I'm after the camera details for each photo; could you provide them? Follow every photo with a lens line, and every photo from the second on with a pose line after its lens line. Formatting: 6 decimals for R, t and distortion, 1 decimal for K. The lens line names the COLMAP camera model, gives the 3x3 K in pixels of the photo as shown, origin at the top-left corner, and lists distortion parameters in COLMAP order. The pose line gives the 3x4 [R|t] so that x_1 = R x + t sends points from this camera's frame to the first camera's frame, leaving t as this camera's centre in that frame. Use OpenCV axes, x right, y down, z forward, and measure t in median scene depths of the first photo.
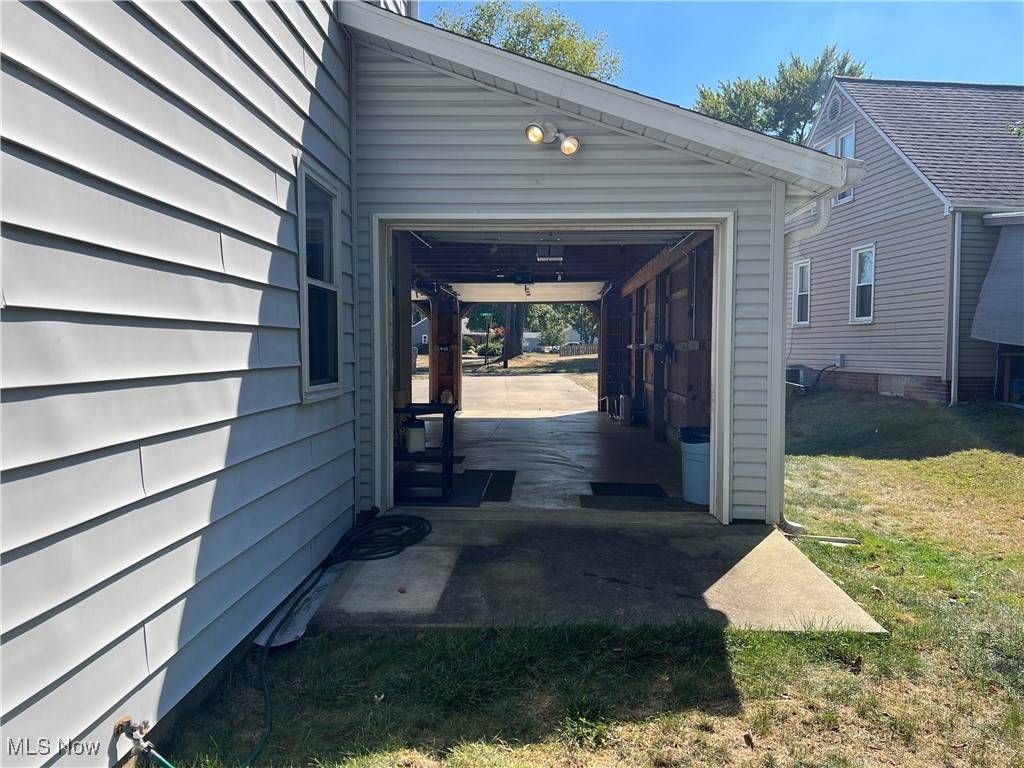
lens RADIAL K [[775.9, 0, 511.2], [0, 775.9, 385.1], [0, 0, 1]] dist [0.029569, -0.021374]
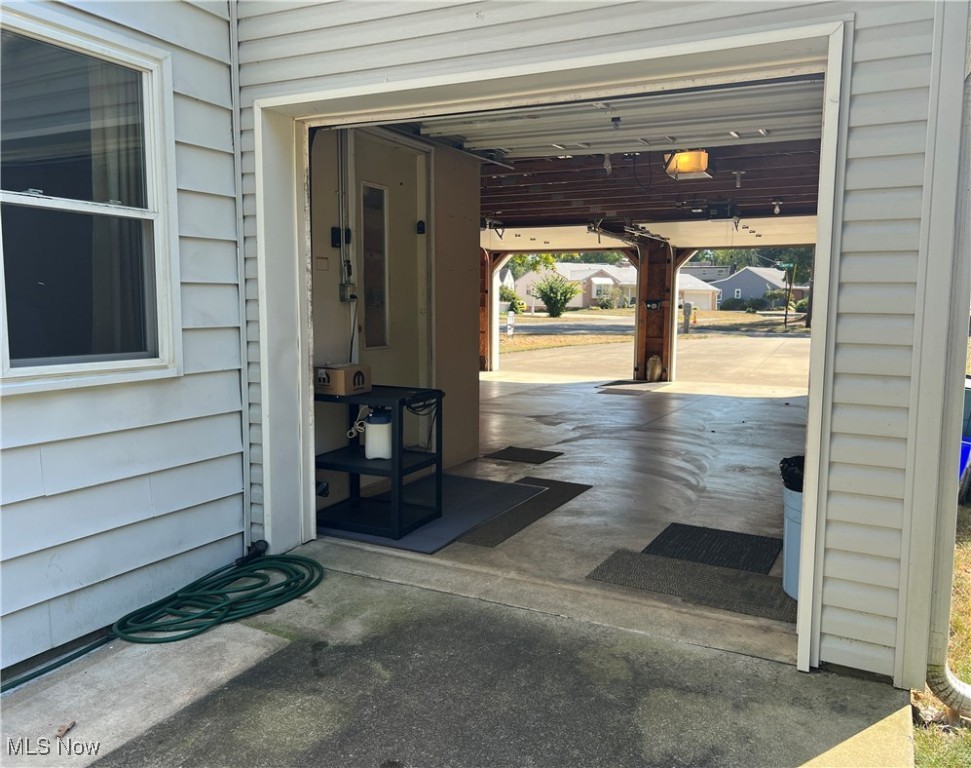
lens RADIAL K [[781.0, 0, 511.7], [0, 781.0, 382.6], [0, 0, 1]] dist [0.034165, -0.037523]
pose [[0.915392, 0.049868, -0.399462, 0.130322], [-0.028082, 0.997791, 0.060210, -0.013057], [0.401582, -0.043898, 0.914770, 0.207833]]
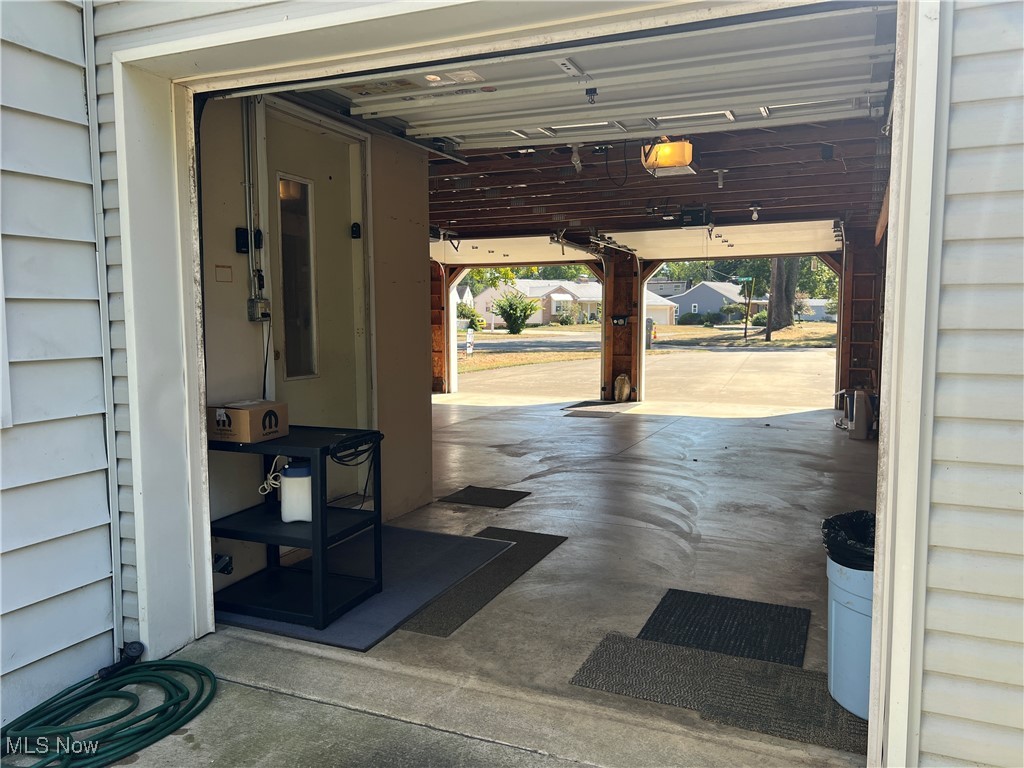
lens RADIAL K [[775.9, 0, 510.7], [0, 775.9, 386.5], [0, 0, 1]] dist [0.029569, -0.021374]
pose [[0.934587, 0.027305, -0.354685, 0.102978], [-0.012810, 0.998986, 0.043151, -0.016180], [0.355504, -0.035785, 0.933990, 0.274684]]
